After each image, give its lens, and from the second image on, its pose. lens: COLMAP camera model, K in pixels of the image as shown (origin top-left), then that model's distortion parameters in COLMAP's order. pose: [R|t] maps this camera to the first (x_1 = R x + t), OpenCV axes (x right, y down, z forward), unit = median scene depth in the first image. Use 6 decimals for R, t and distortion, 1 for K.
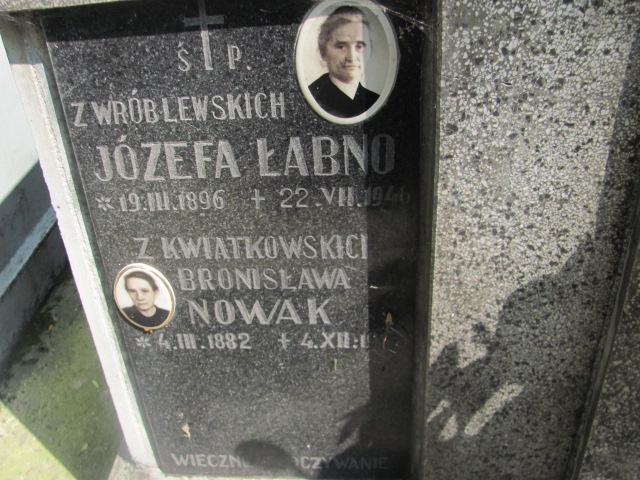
lens RADIAL K [[687.7, 0, 320.0], [0, 687.7, 240.0], [0, 0, 1]] dist [-0.223127, 0.240595]
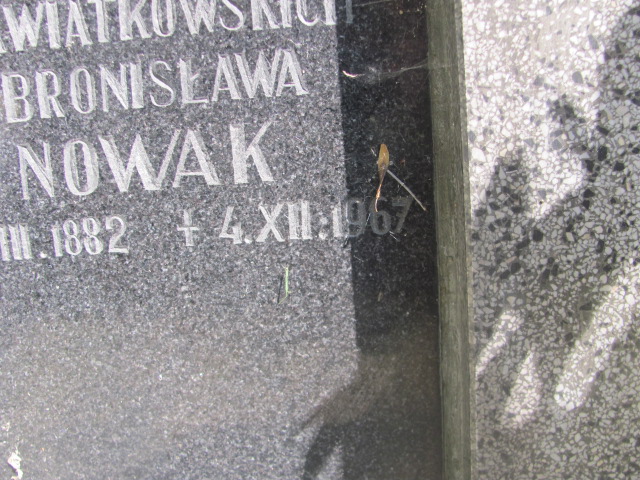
lens RADIAL K [[687.7, 0, 320.0], [0, 687.7, 240.0], [0, 0, 1]] dist [-0.223127, 0.240595]
pose [[0.999885, -0.015157, -0.000409, 0.051500], [0.013983, 0.932213, -0.361639, 0.362299], [0.005863, 0.361592, 0.932318, 0.533633]]
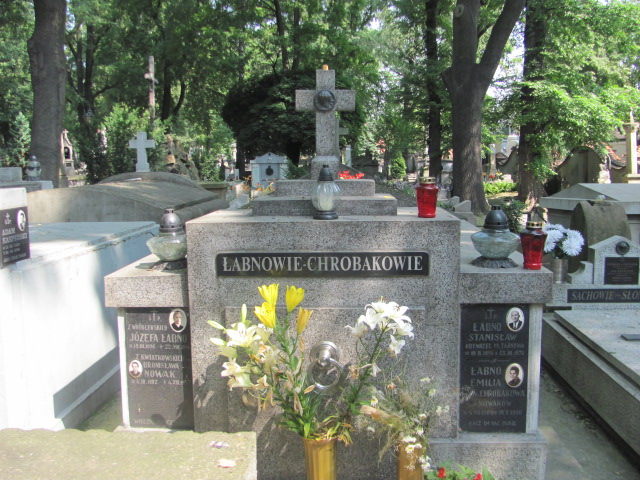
lens RADIAL K [[687.7, 0, 320.0], [0, 687.7, 240.0], [0, 0, 1]] dist [-0.223127, 0.240595]
pose [[0.998621, 0.052452, 0.001992, 0.942611], [-0.045992, 0.892659, -0.448380, 1.302486], [-0.025297, 0.447670, 0.893841, -3.527353]]
